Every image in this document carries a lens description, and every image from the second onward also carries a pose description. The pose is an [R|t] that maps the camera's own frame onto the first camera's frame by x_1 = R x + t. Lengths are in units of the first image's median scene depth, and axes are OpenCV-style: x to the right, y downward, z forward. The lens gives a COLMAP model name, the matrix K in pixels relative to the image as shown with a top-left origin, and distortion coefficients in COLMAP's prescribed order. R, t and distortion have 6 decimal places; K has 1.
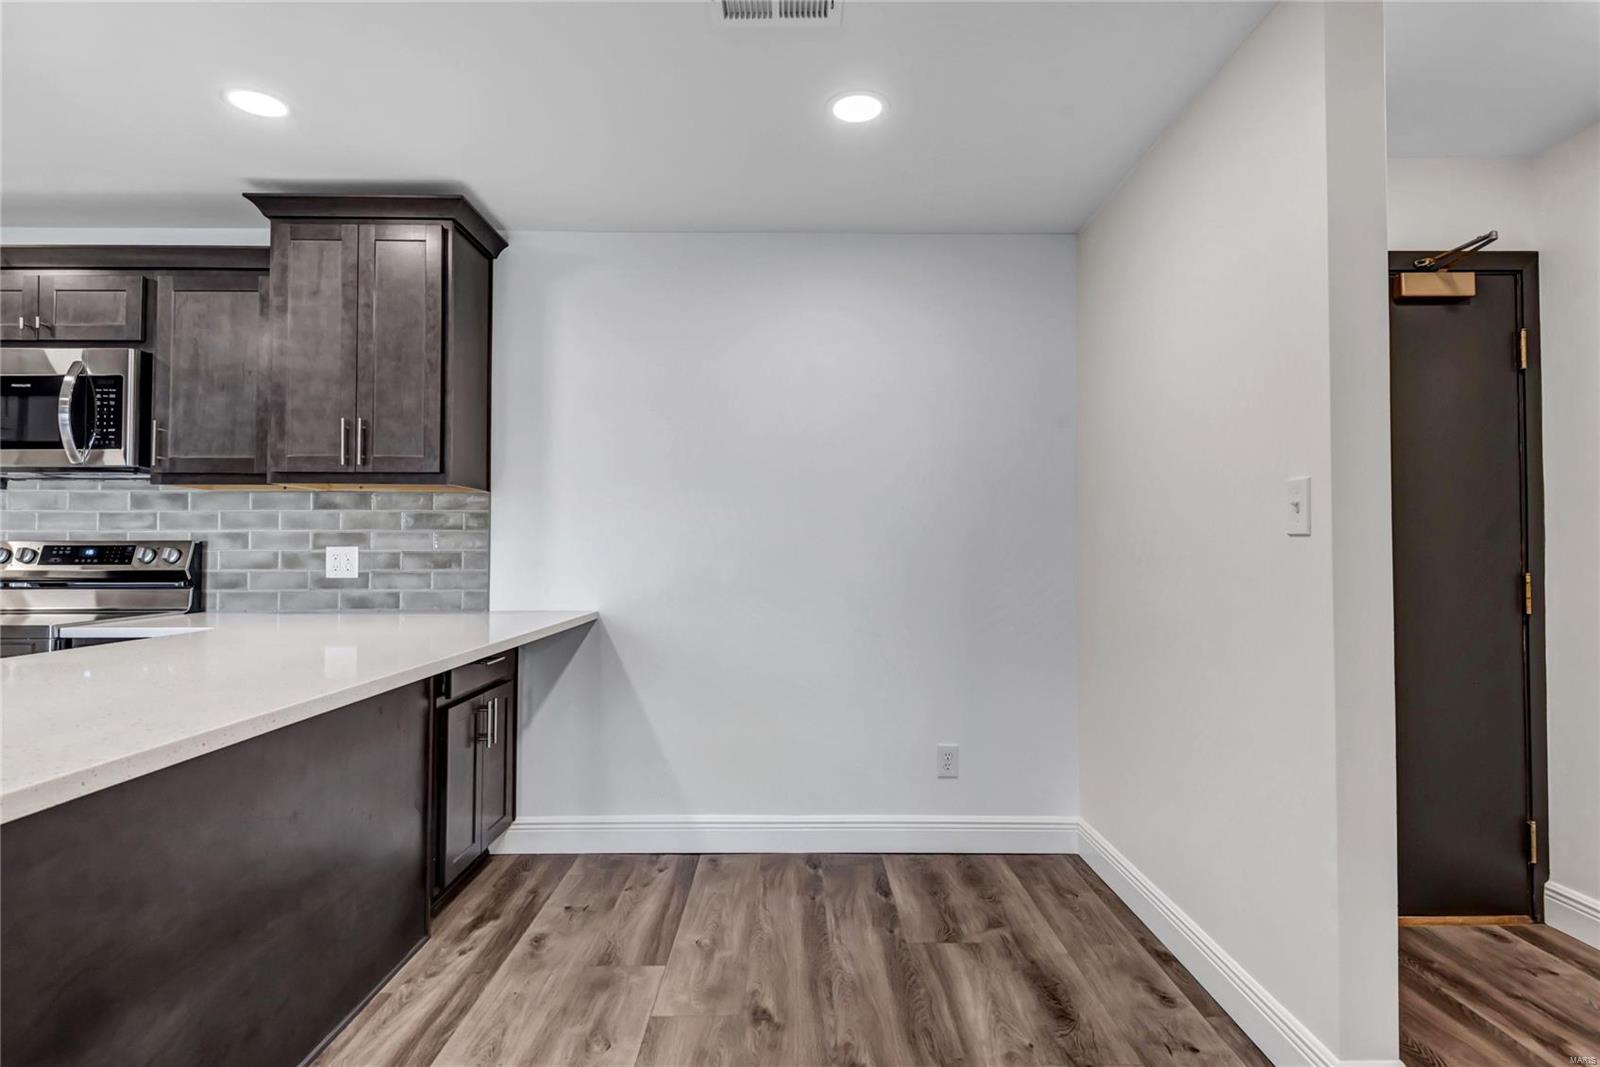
lens RADIAL K [[831.7, 0, 800.0], [0, 831.7, 533.5], [0, 0, 1]] dist [0.002262, 0.000459]
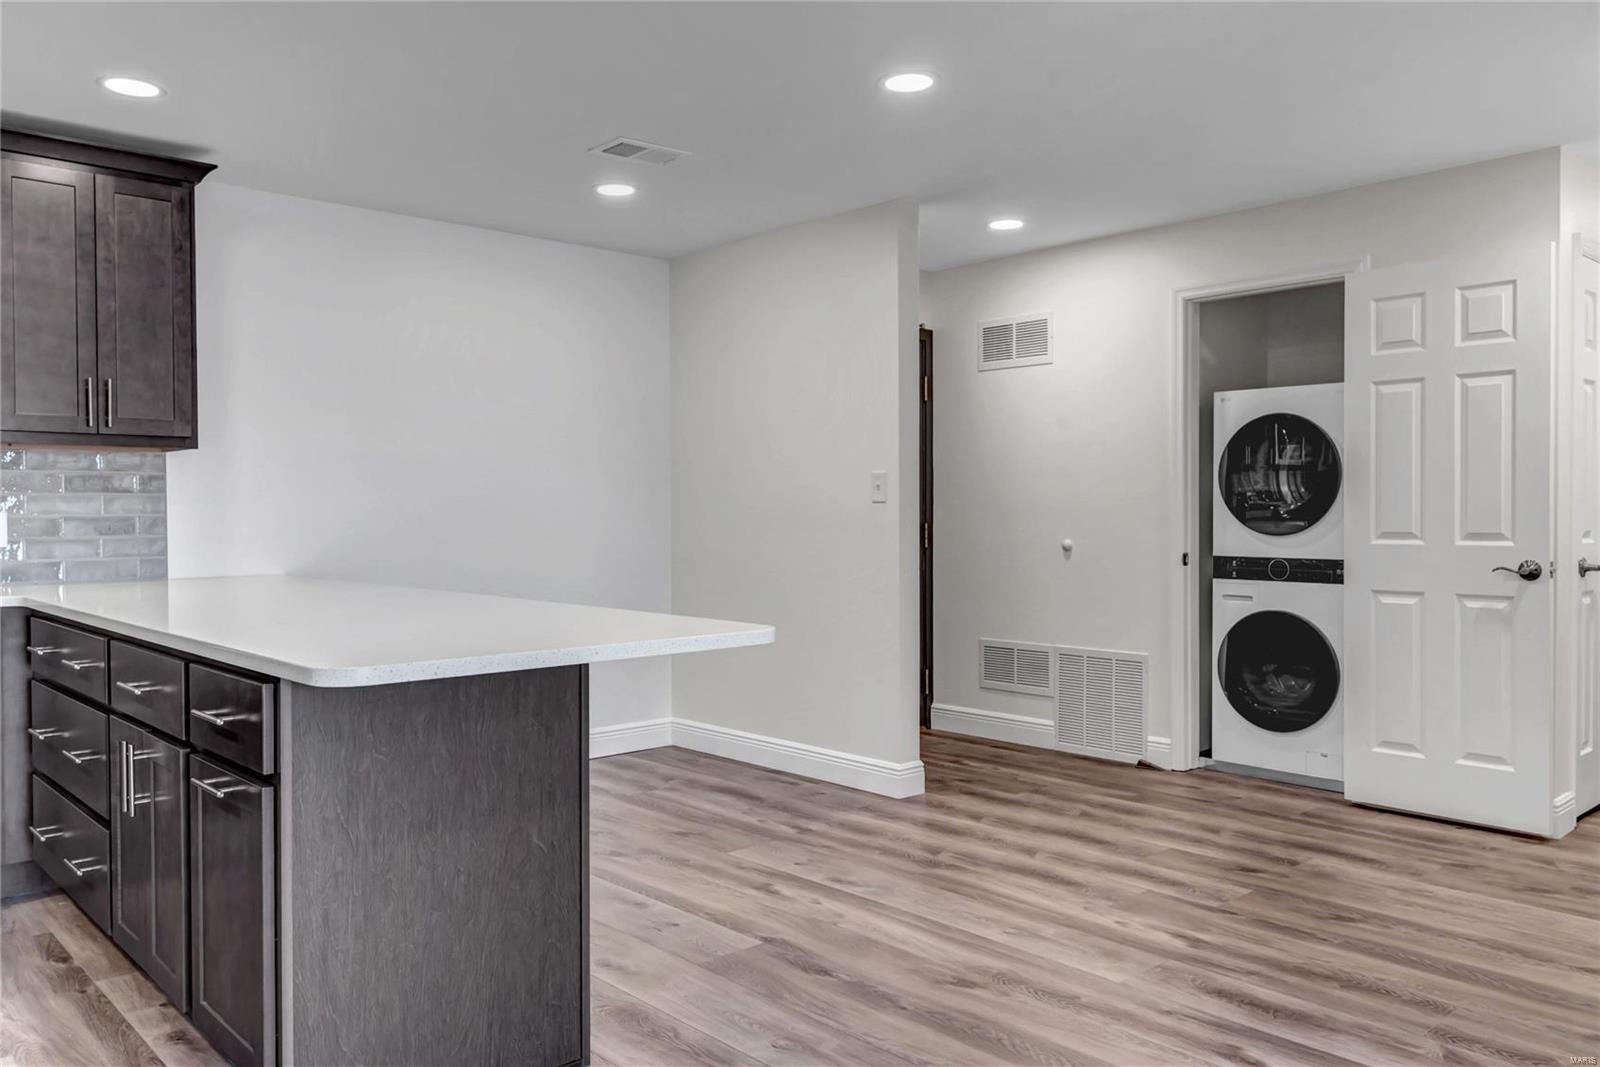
lens RADIAL K [[1207.8, 0, 800.0], [0, 1207.8, 533.5], [0, 0, 1]] dist [0.025224, -0.012627]
pose [[0.747077, -0.017954, 0.664495, -0.781055], [-0.007636, 0.999337, 0.035587, -0.013557], [-0.664694, -0.031660, 0.746445, -0.533231]]
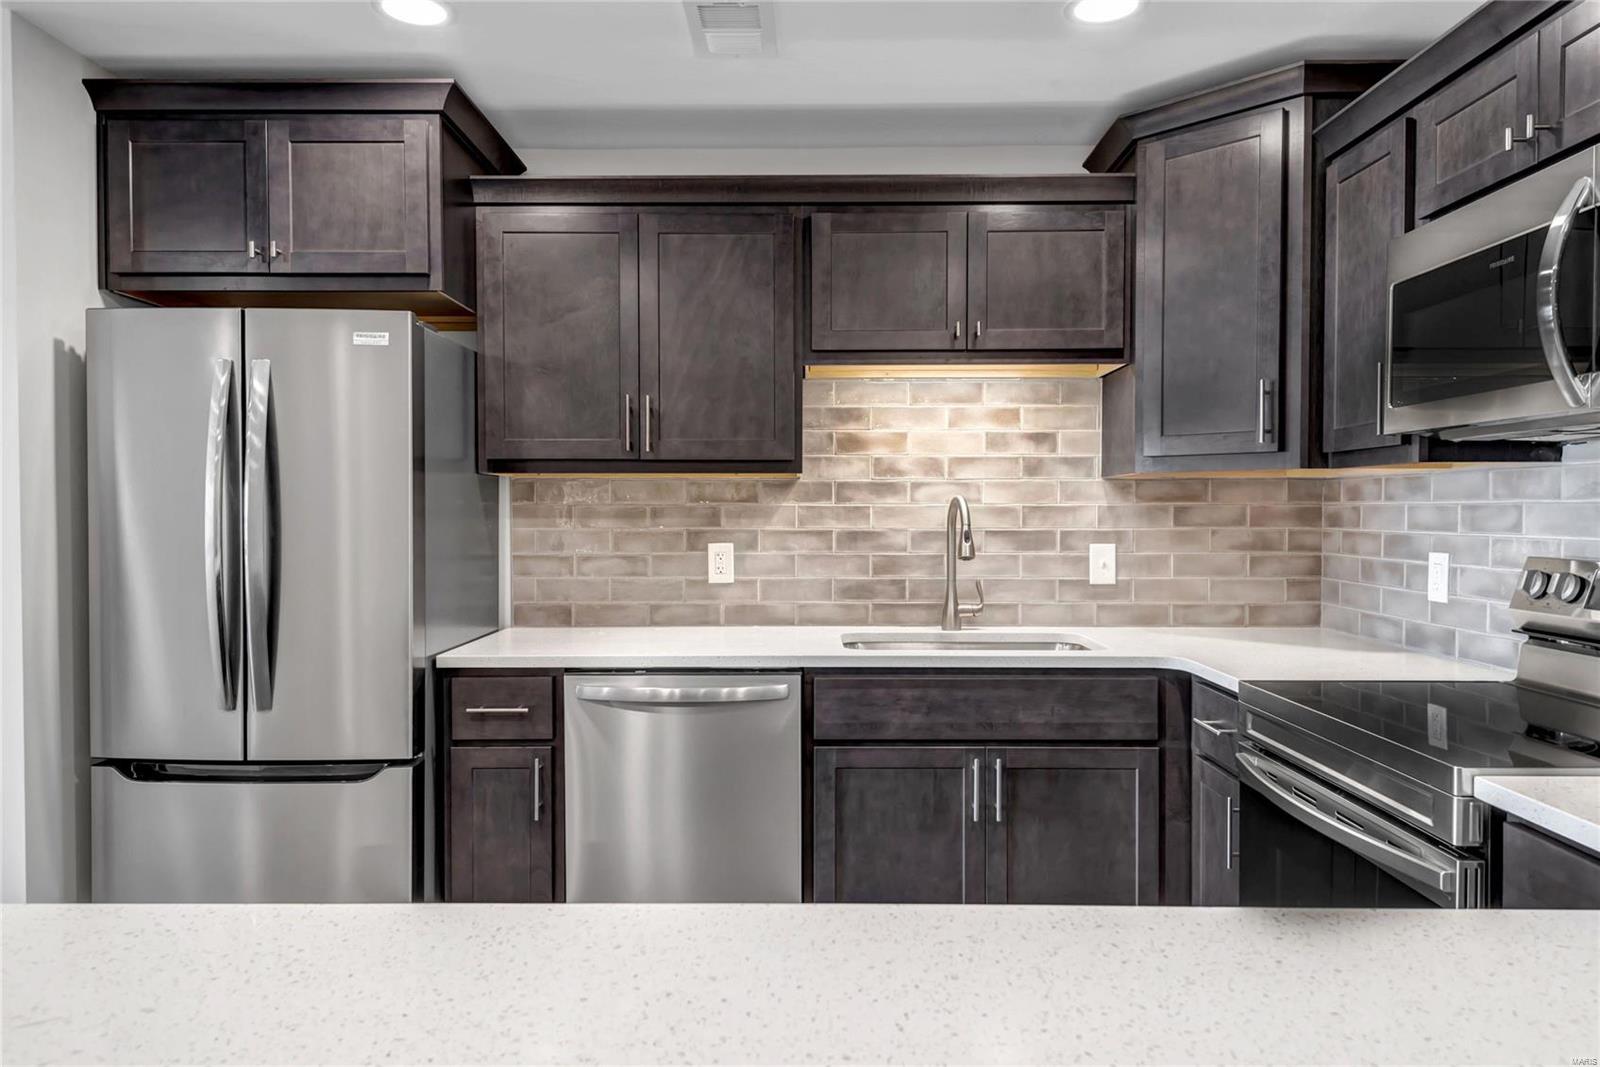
lens RADIAL K [[1063.7, 0, 800.0], [0, 1063.7, 533.5], [0, 0, 1]] dist [0.032514, -0.031369]
pose [[-0.019832, 0.023006, -0.999539, -0.244489], [0.021095, 0.999522, 0.022587, -0.033360], [0.999581, -0.020637, -0.020308, 0.529162]]
